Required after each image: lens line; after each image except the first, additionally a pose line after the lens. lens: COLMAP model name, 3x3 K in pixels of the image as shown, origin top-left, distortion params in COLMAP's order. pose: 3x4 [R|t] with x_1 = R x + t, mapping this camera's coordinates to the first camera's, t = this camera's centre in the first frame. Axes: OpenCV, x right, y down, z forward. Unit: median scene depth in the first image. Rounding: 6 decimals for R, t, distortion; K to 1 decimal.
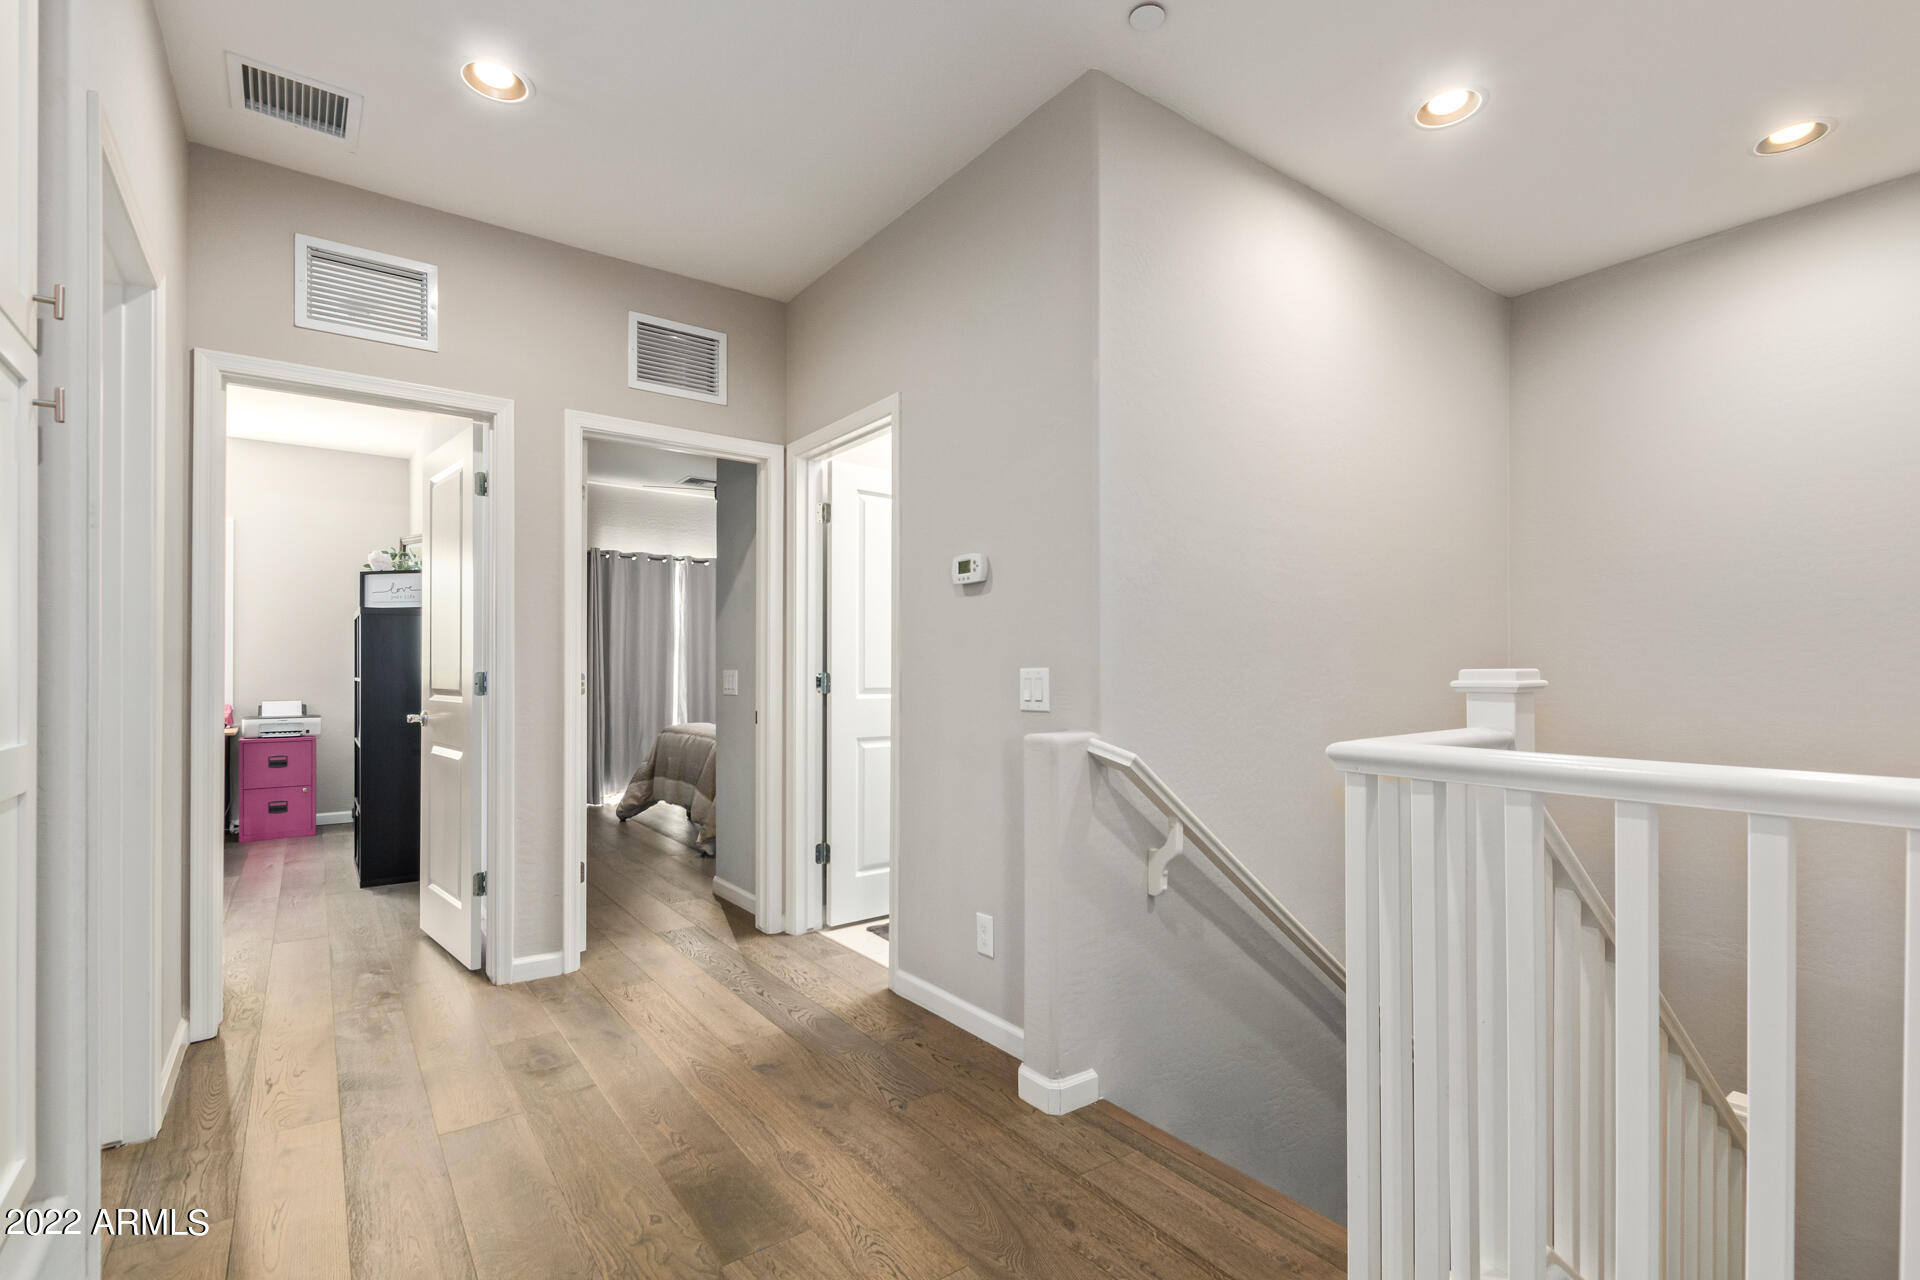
lens RADIAL K [[880.5, 0, 961.4], [0, 880.5, 649.1], [0, 0, 1]] dist [-0.030615, 0.004581]
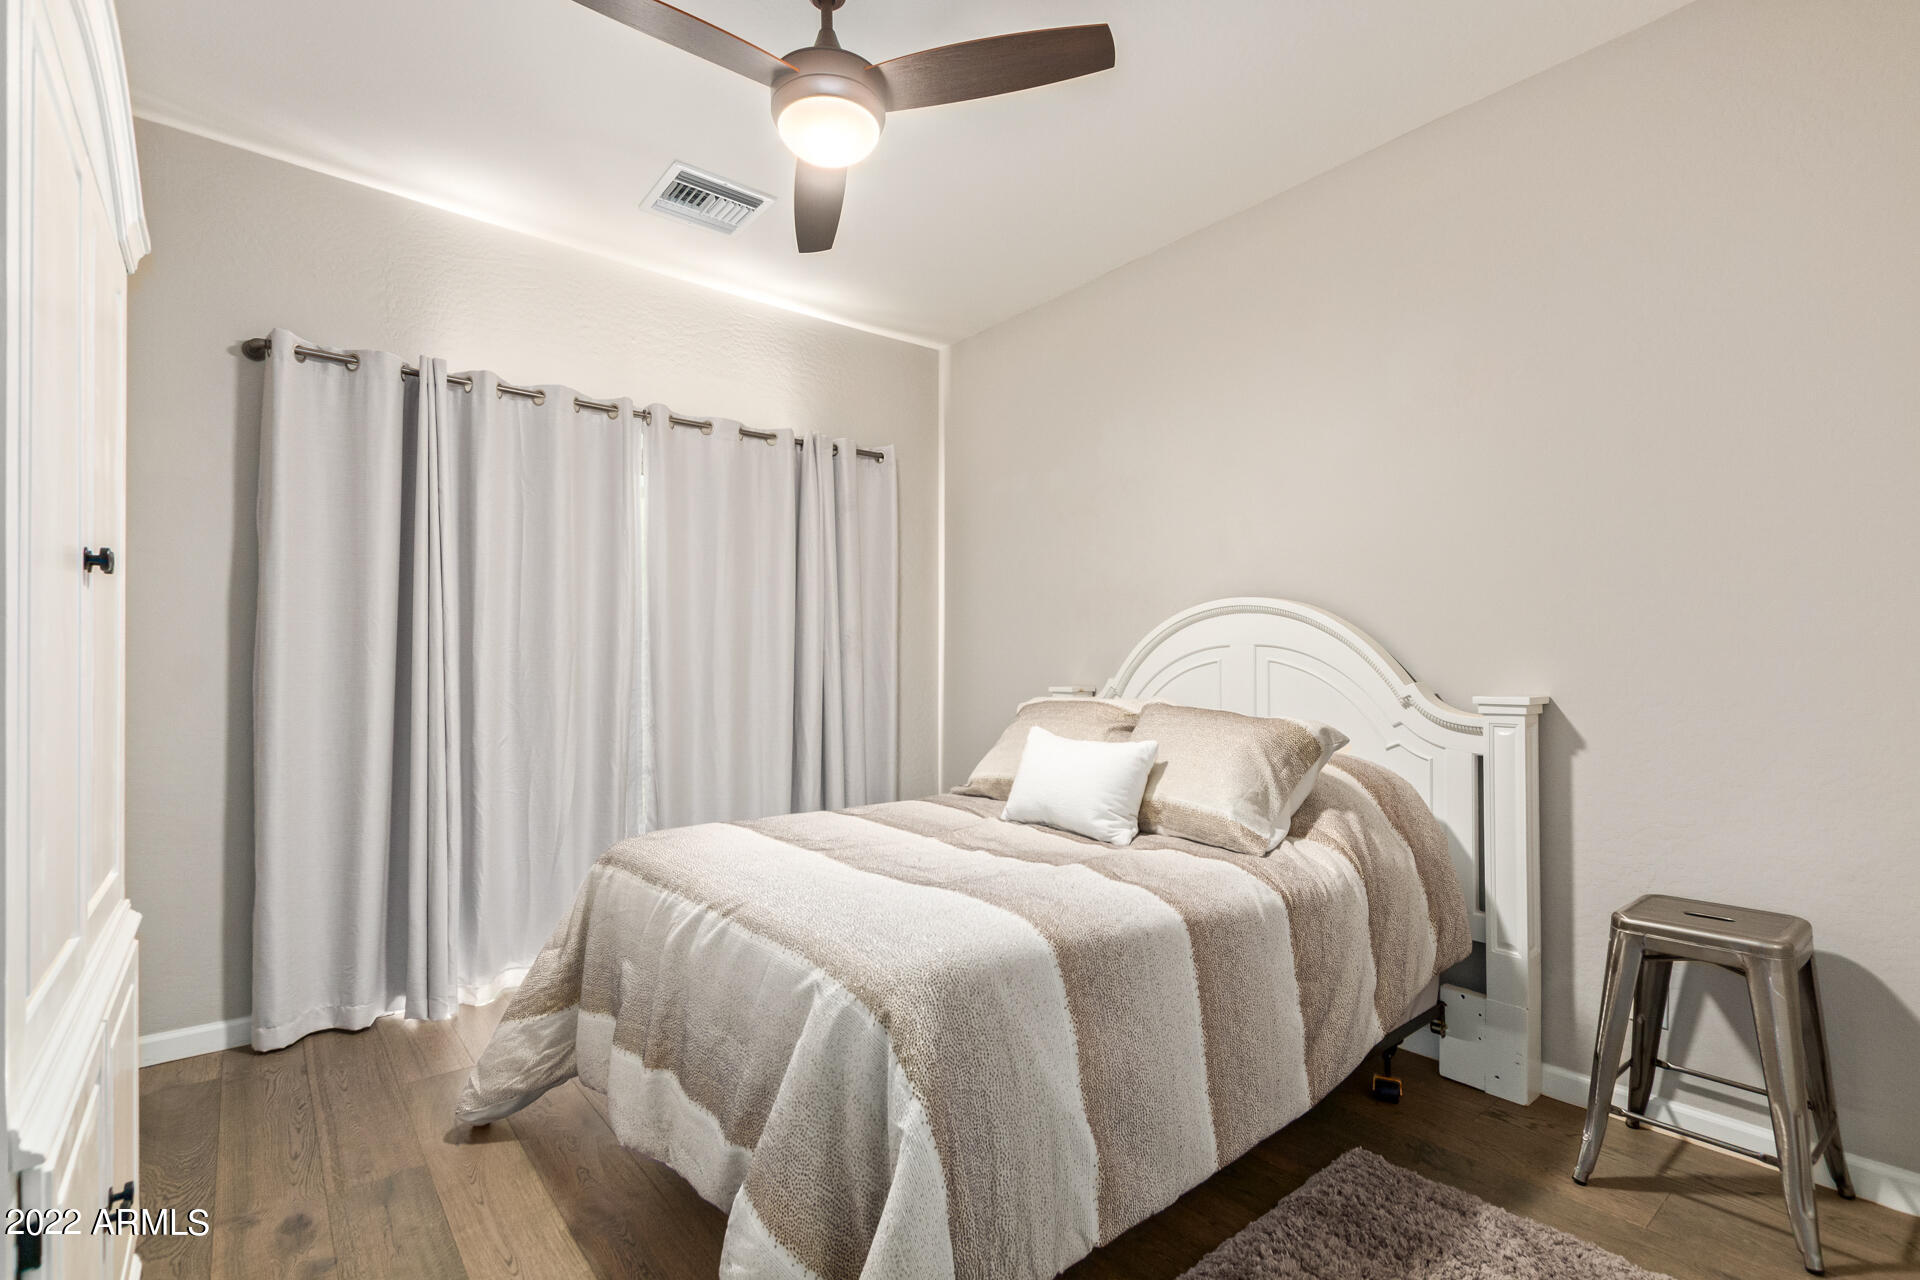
lens RADIAL K [[880.5, 0, 958.4], [0, 880.5, 646.7], [0, 0, 1]] dist [-0.030615, 0.004581]
pose [[0.998842, -0.002580, 0.048035, -0.223055], [0.002548, 0.999996, 0.000724, 0.013719], [-0.048036, -0.000600, 0.998845, 0.665613]]
